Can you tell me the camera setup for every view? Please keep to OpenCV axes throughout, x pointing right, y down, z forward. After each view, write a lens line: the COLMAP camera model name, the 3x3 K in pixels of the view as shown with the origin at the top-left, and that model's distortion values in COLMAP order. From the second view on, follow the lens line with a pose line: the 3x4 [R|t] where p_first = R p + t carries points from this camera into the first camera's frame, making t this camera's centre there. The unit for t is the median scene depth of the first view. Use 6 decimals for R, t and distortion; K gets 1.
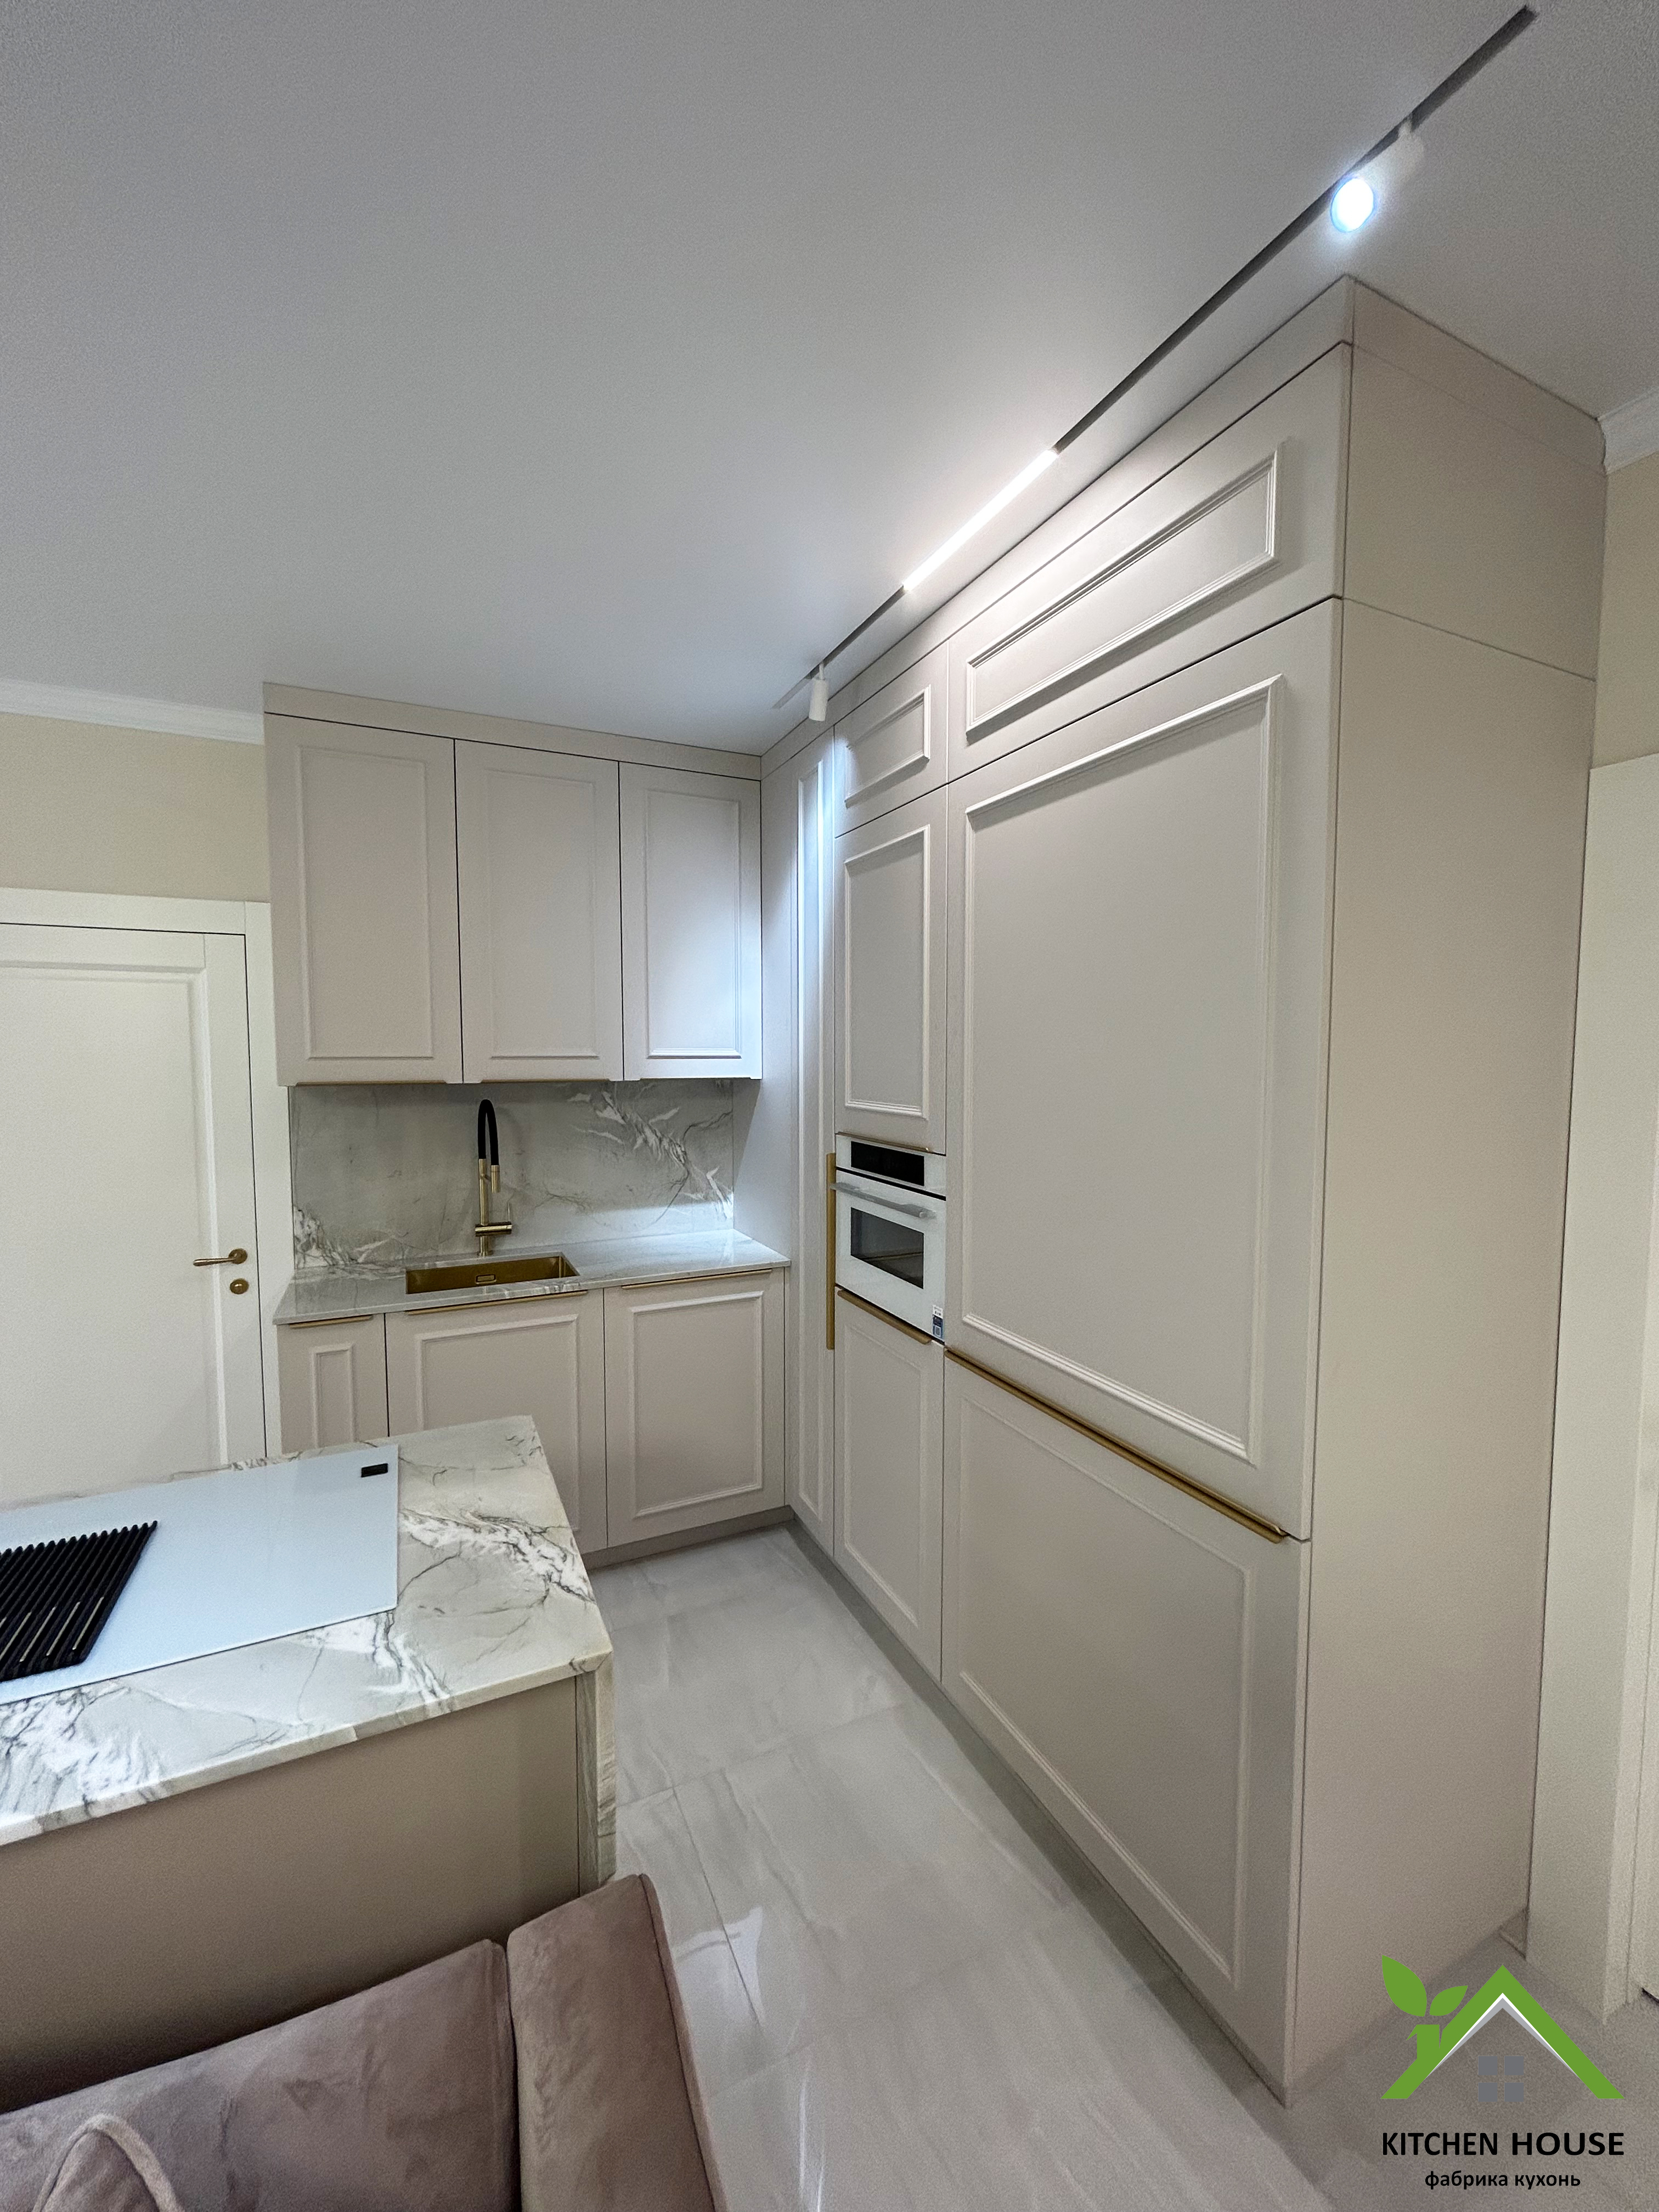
lens RADIAL K [[888.8, 0, 833.8], [0, 888.8, 1107.4], [0, 0, 1]] dist [-0.000653, 0.000062]
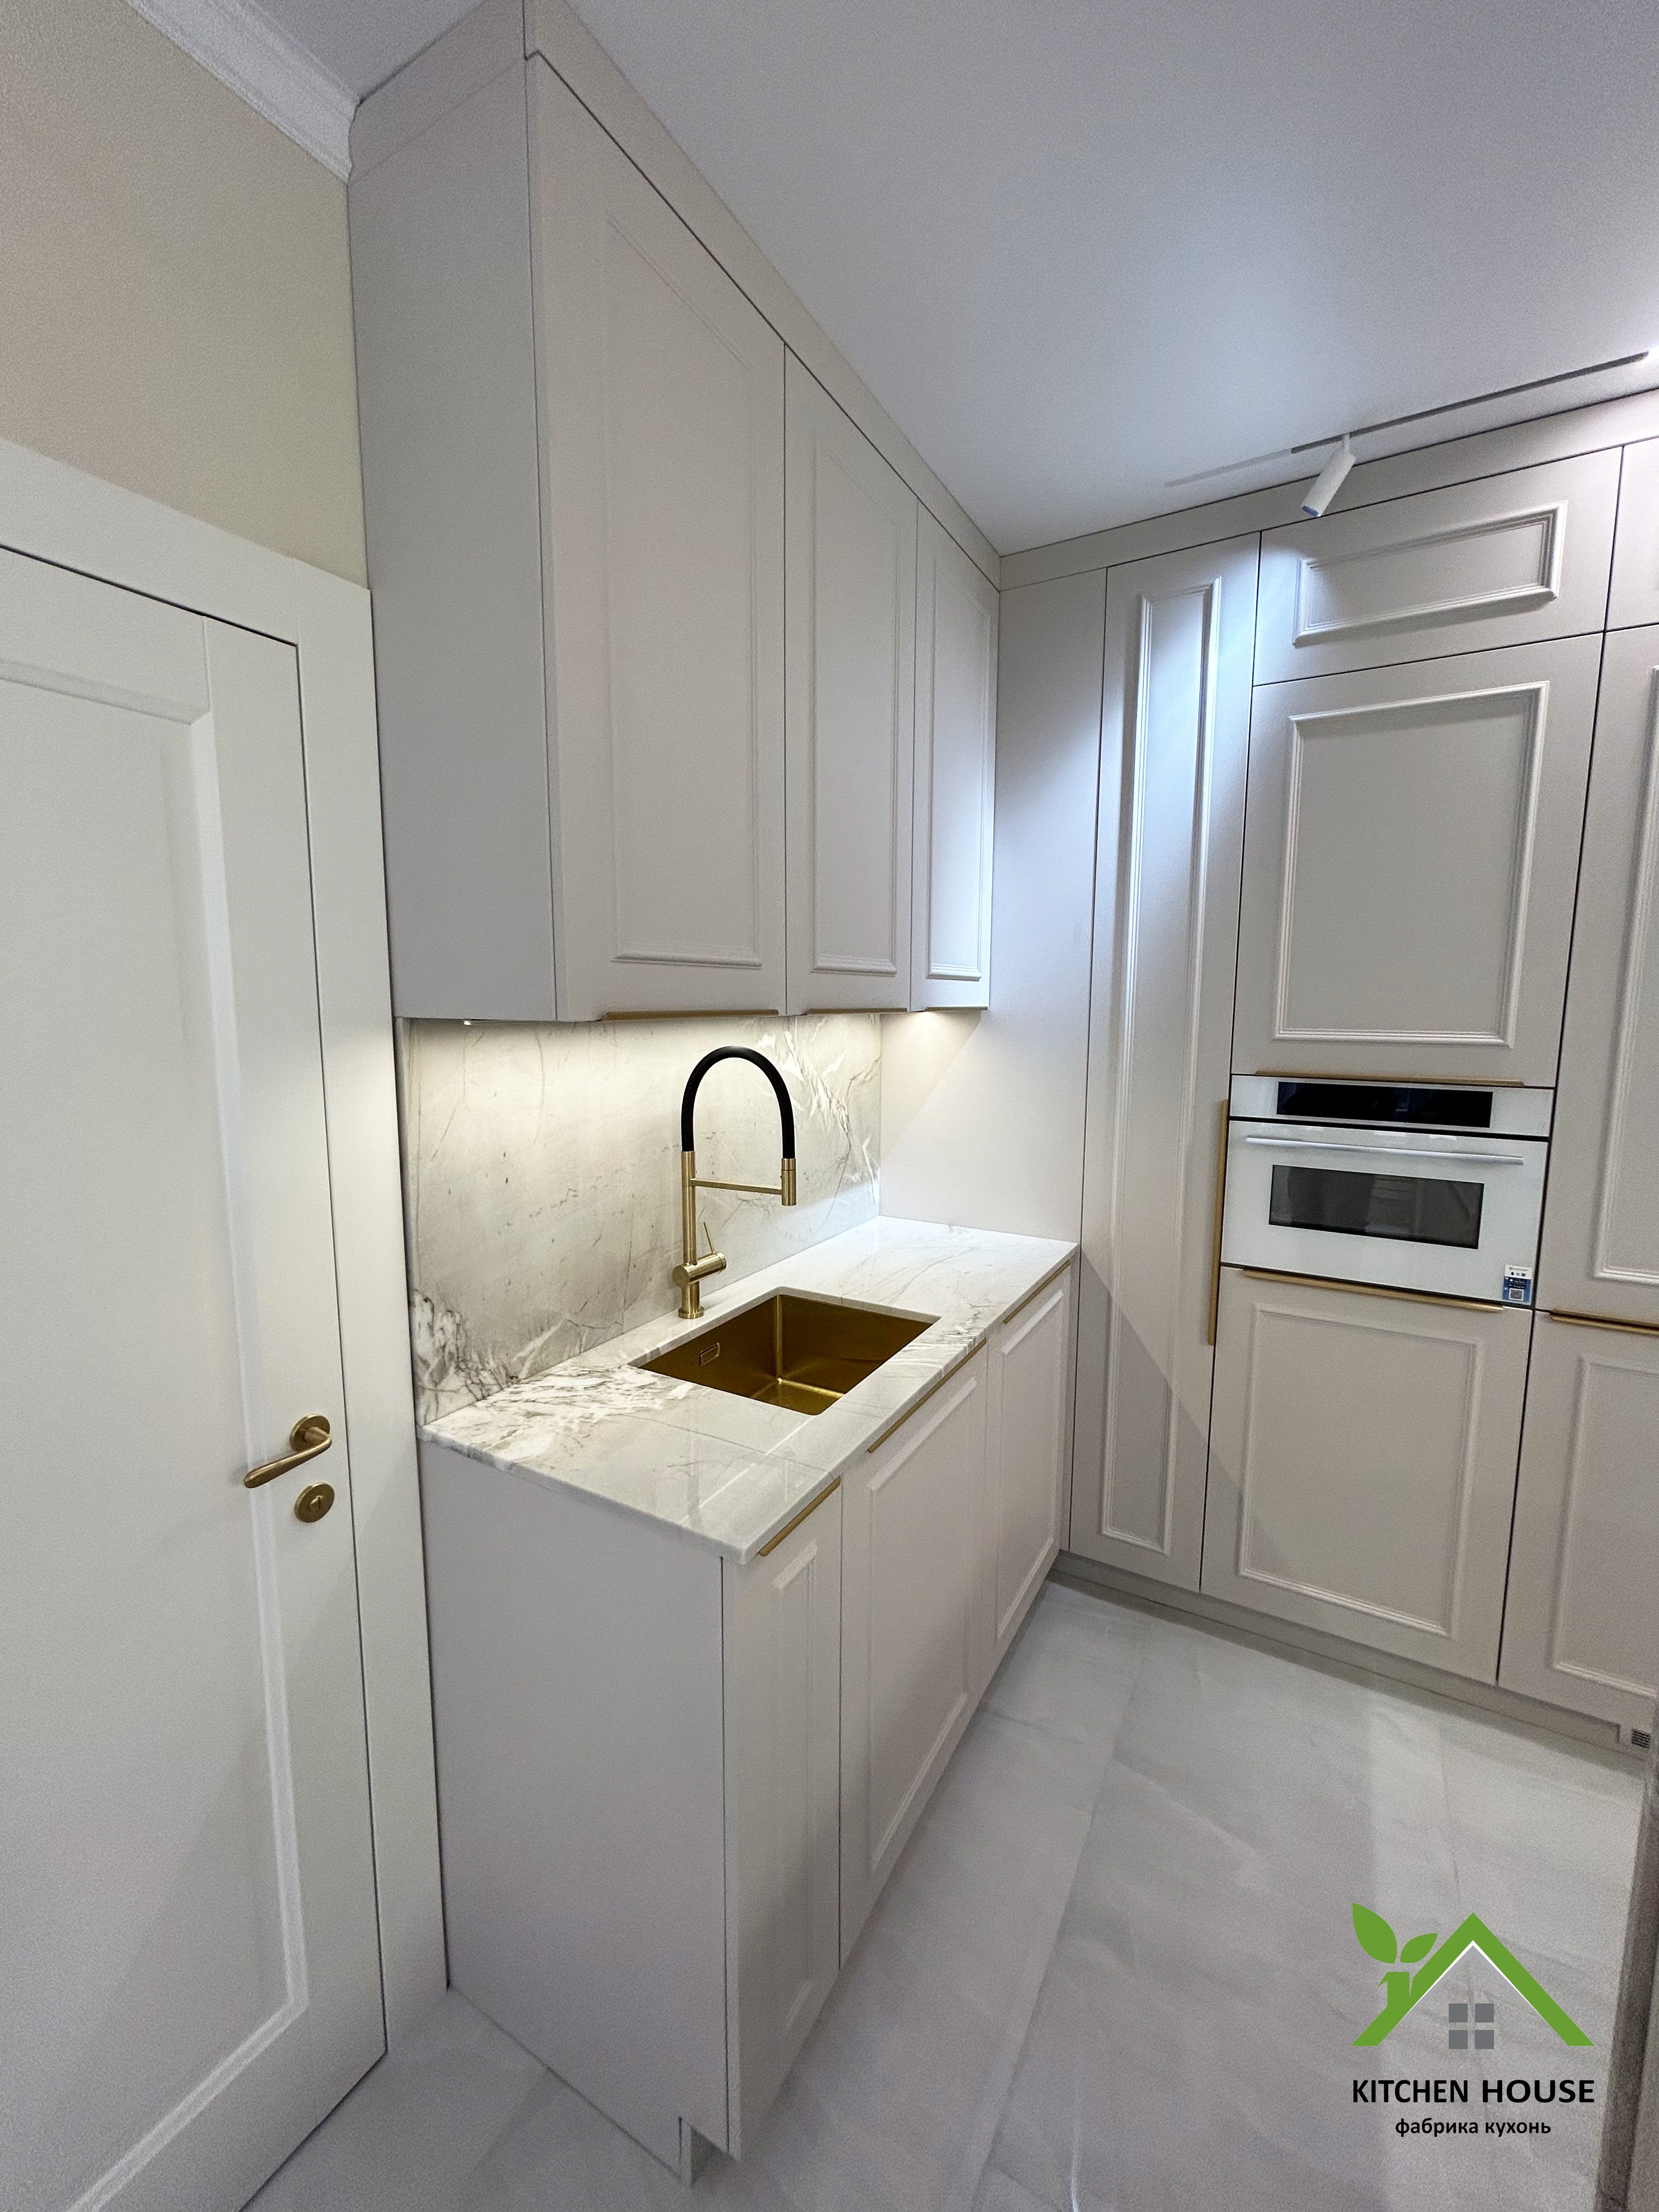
lens RADIAL K [[887.2, 0, 835.5], [0, 887.2, 1105.8], [0, 0, 1]] dist [-0.000690, 0.000813]
pose [[0.825619, -0.065650, 0.560395, -0.723429], [0.033907, 0.997186, 0.066865, -0.007214], [-0.563208, -0.036203, 0.825522, 0.544432]]
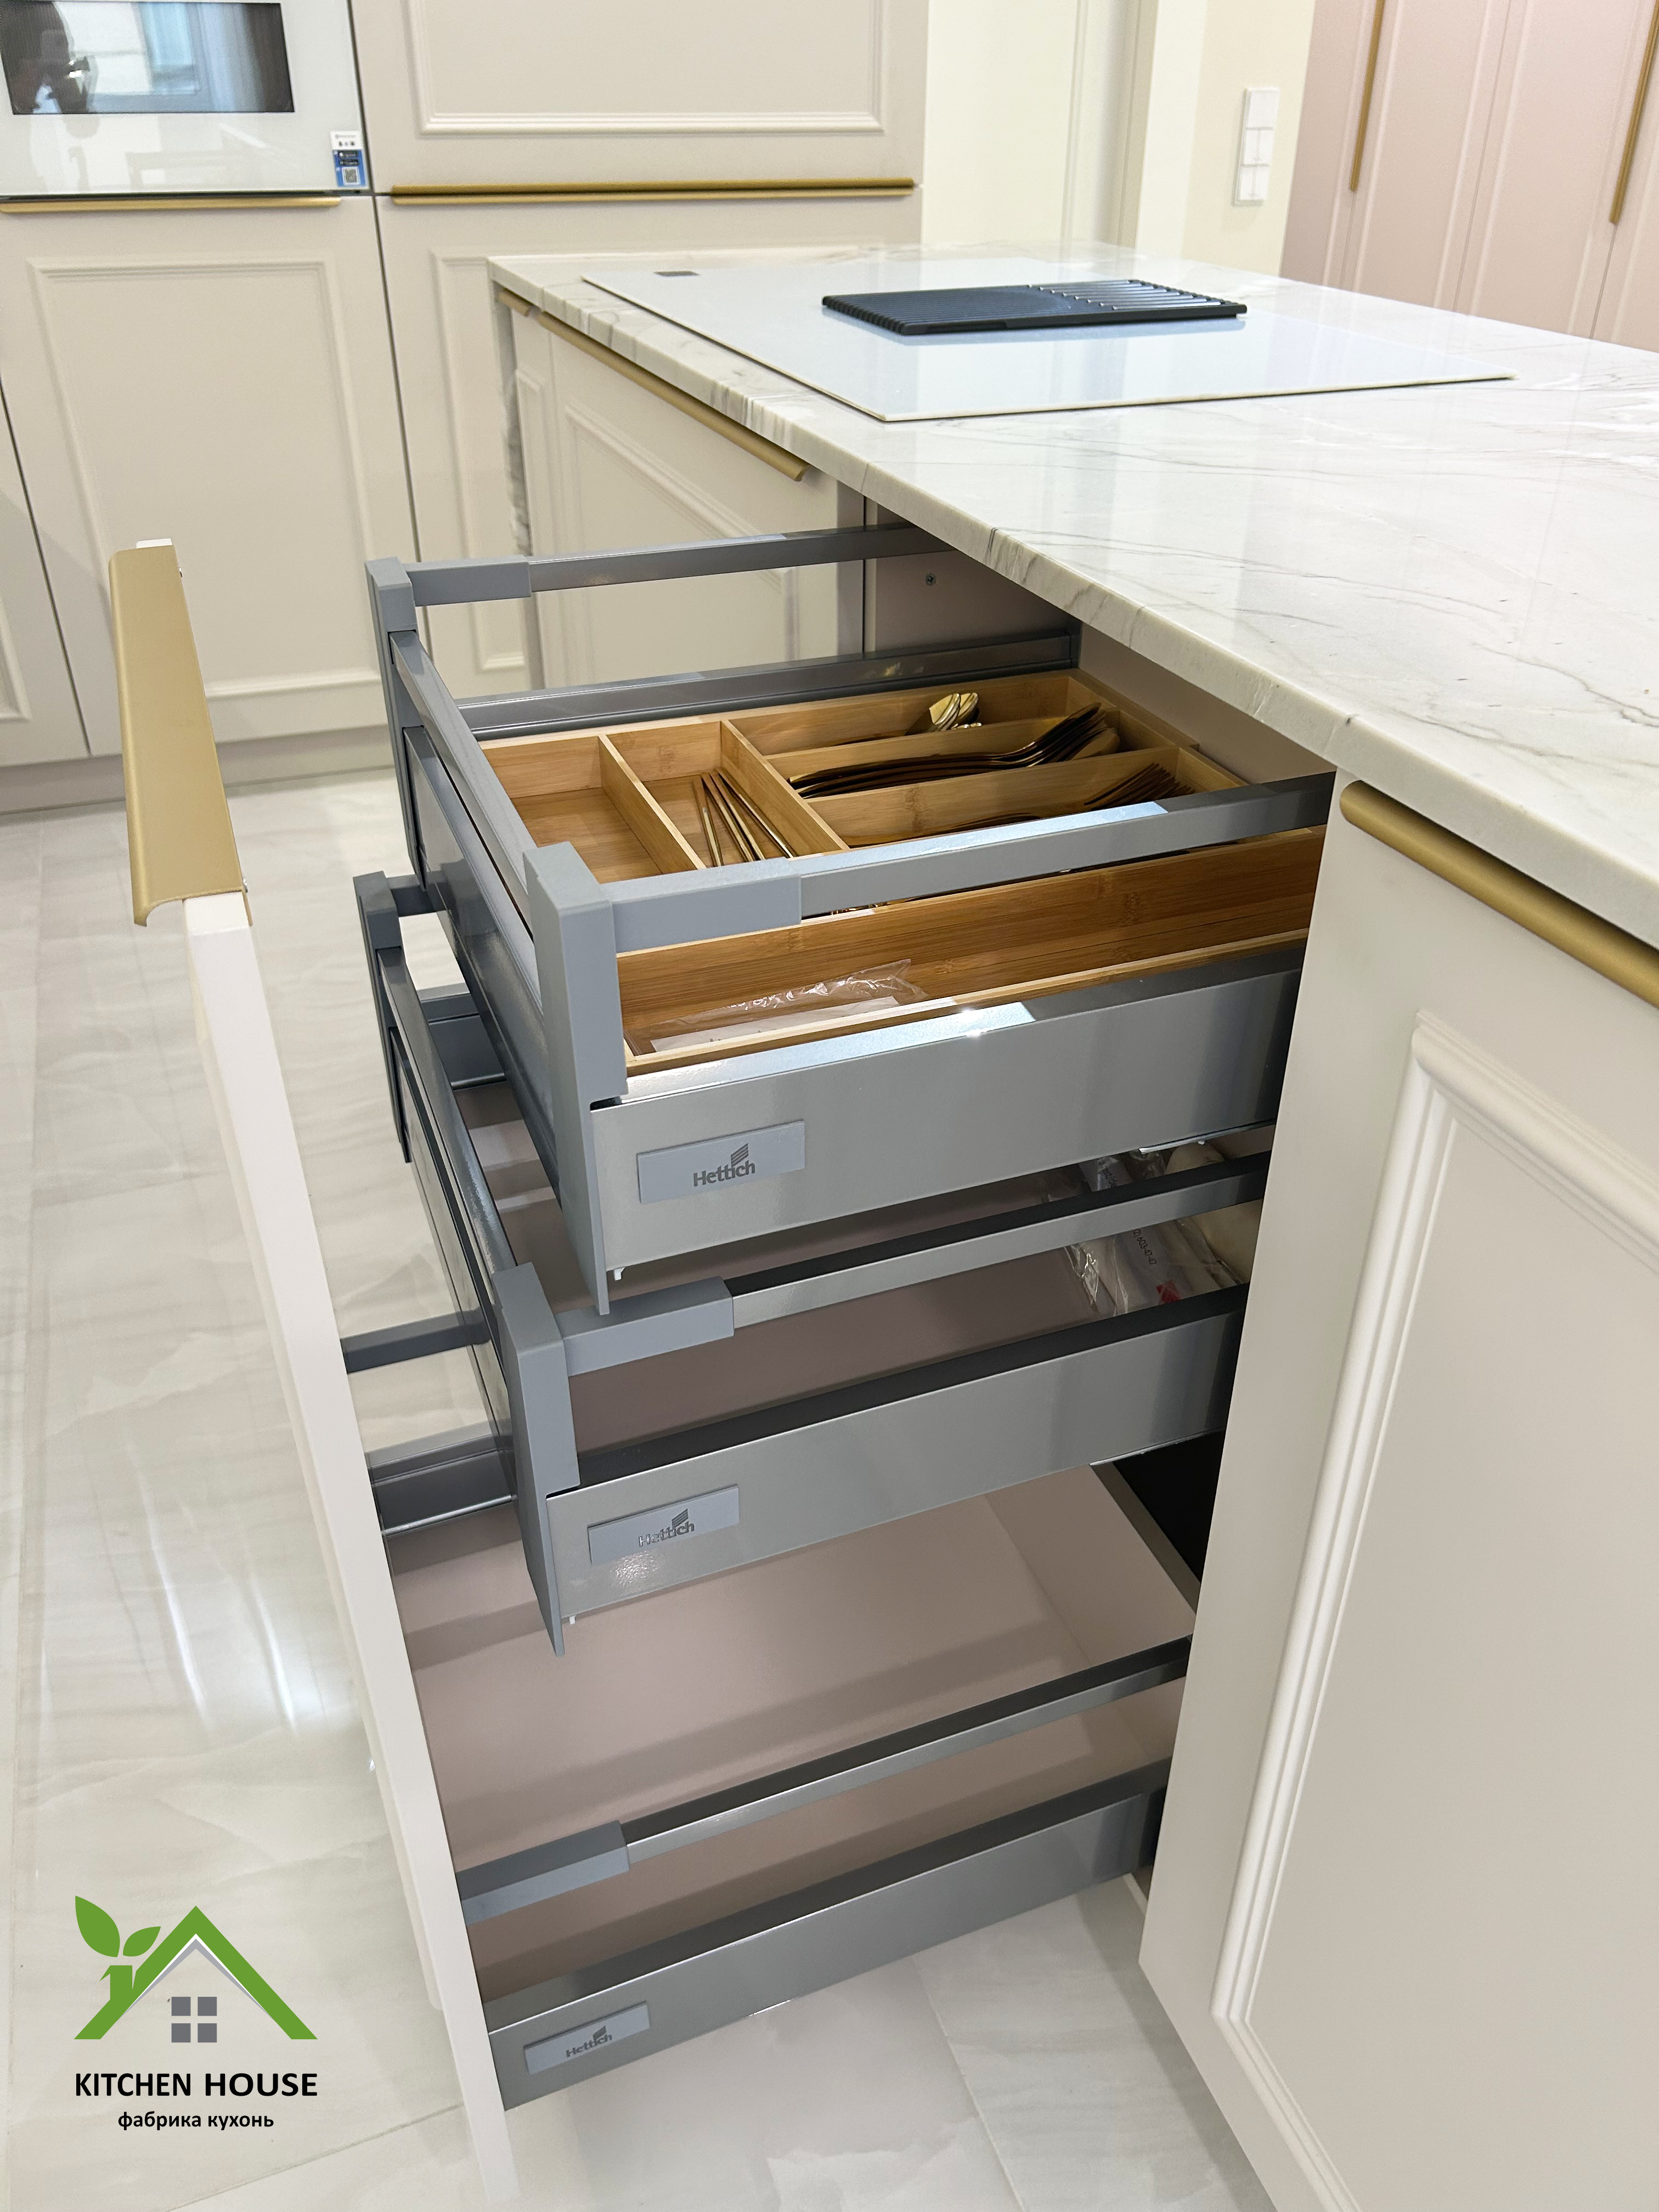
lens RADIAL K [[1678.3, 0, 845.0], [0, 1678.3, 1108.7], [0, 0, 1]] dist [0.042602, -0.046263]
pose [[0.079438, -0.532437, 0.842734, -1.013816], [0.057045, 0.846448, 0.529407, 0.157853], [-0.995206, 0.006019, 0.097613, 0.428692]]
